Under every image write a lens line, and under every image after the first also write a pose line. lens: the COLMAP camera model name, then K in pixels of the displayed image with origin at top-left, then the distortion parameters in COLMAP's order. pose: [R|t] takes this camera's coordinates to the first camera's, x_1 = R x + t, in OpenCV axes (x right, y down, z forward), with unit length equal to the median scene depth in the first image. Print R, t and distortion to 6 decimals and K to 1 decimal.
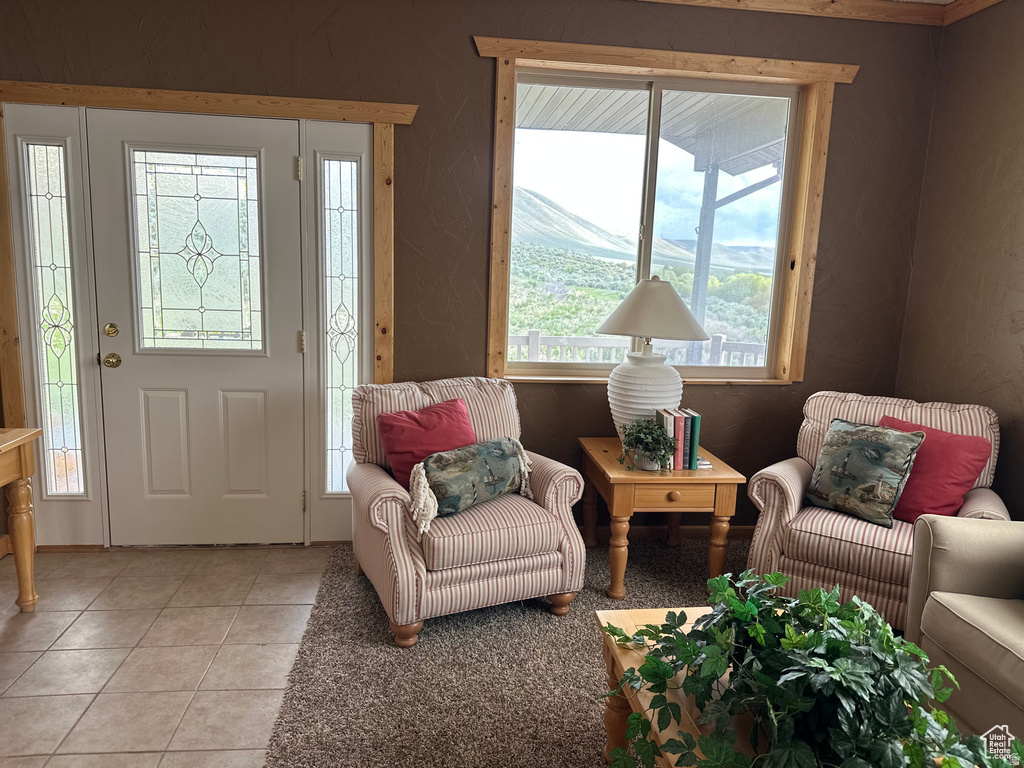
lens RADIAL K [[726.9, 0, 506.7], [0, 726.9, 389.8], [0, 0, 1]] dist [0.083543, -0.101445]
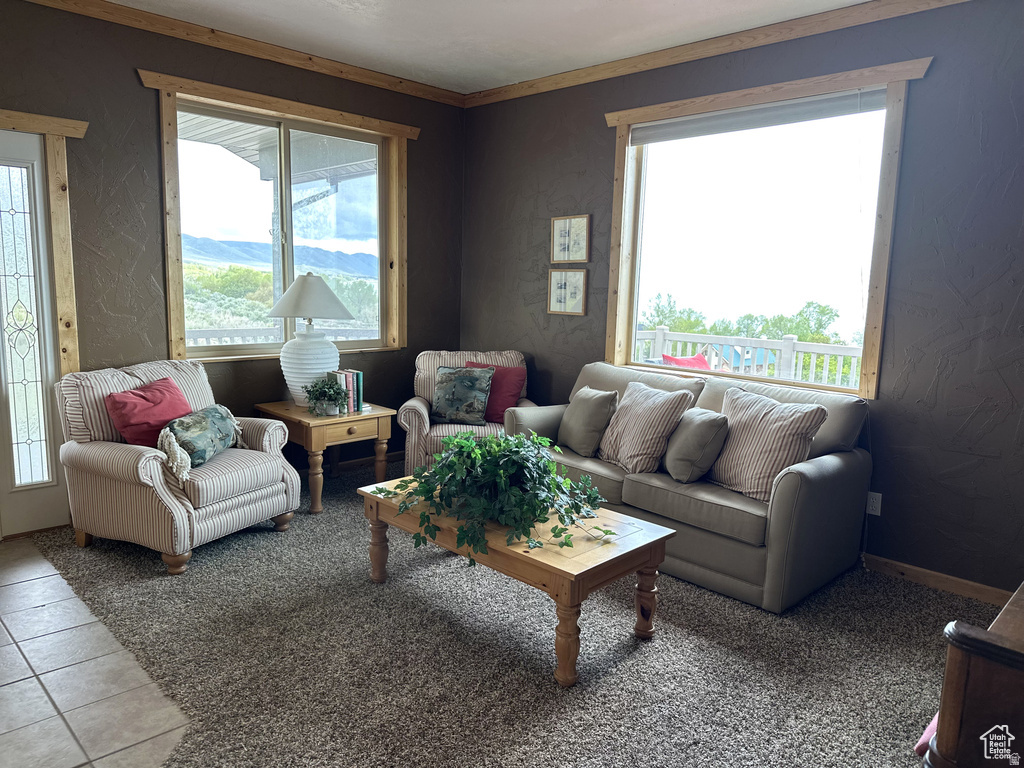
lens RADIAL K [[726.9, 0, 513.8], [0, 726.9, 391.0], [0, 0, 1]] dist [0.083543, -0.101445]
pose [[0.788611, -0.108027, 0.605329, -0.362994], [0.103411, 0.993725, 0.042618, 0.042573], [-0.606134, 0.028989, 0.794834, -0.299740]]
